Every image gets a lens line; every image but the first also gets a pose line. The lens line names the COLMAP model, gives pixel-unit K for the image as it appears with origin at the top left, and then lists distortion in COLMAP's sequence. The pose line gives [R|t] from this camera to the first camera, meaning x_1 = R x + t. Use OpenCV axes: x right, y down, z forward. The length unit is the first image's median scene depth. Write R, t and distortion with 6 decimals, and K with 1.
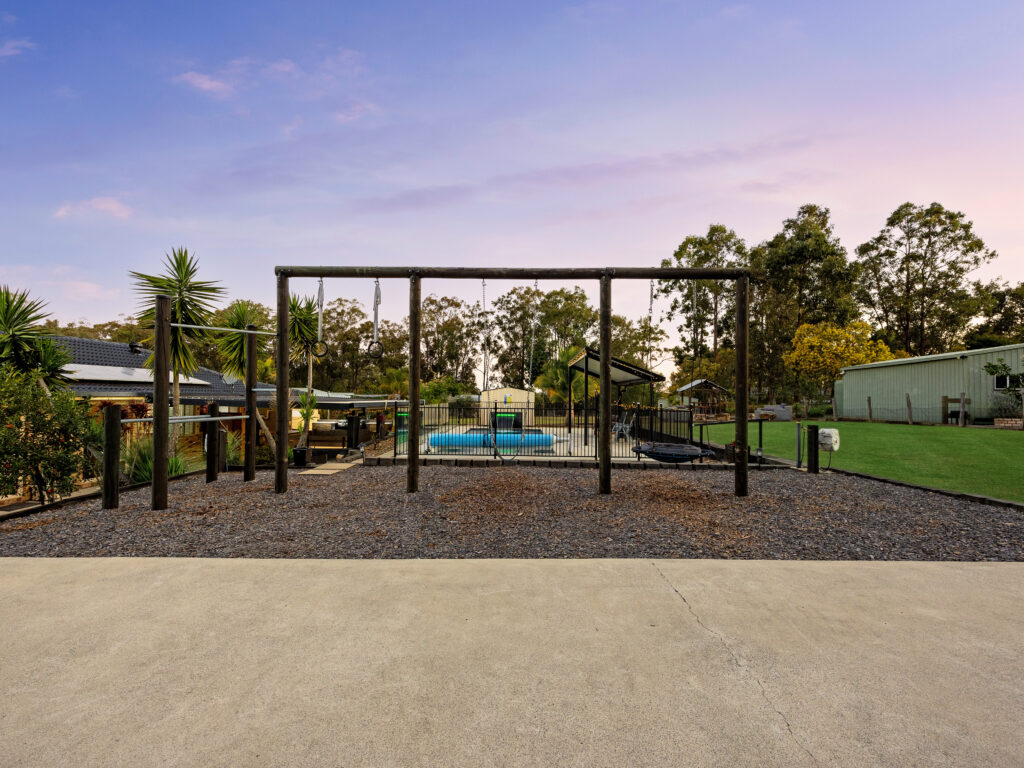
lens RADIAL K [[469.9, 0, 505.9], [0, 469.9, 386.2], [0, 0, 1]] dist [0.002413, 0.000352]
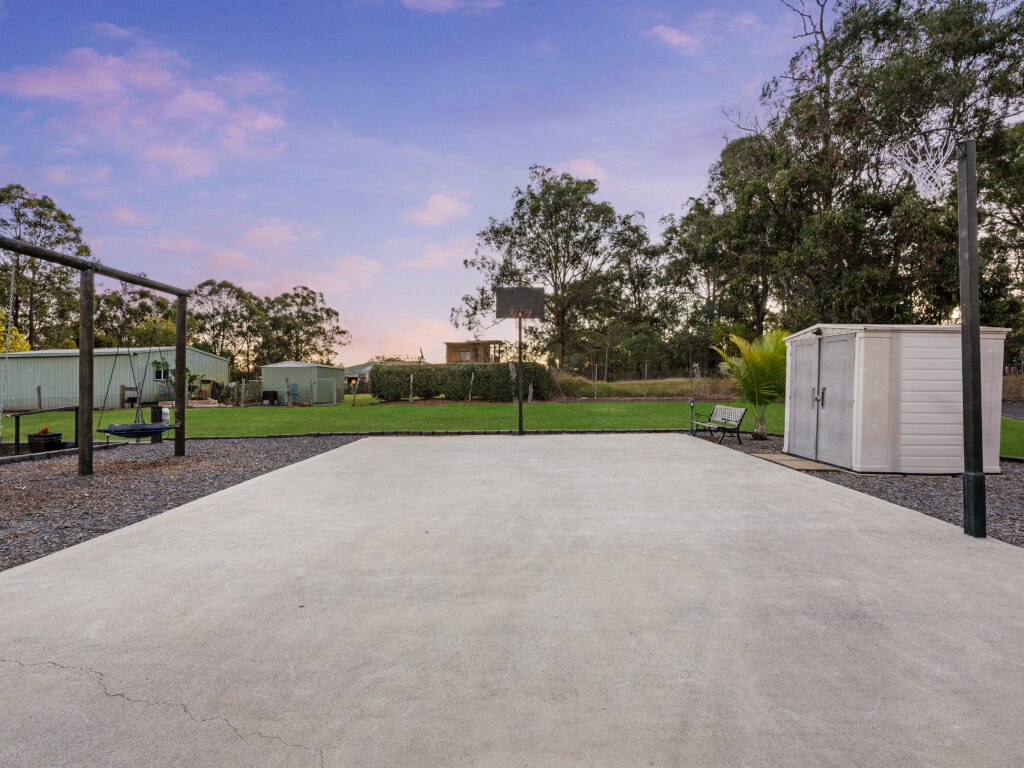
lens RADIAL K [[459.1, 0, 512.1], [0, 459.1, 386.9], [0, 0, 1]] dist [0.000747, 0.000186]
pose [[-0.020840, -0.003816, 0.999776, -0.270019], [-0.017641, 0.999838, 0.003449, 0.003385], [-0.999627, -0.017565, -0.020904, 0.021993]]
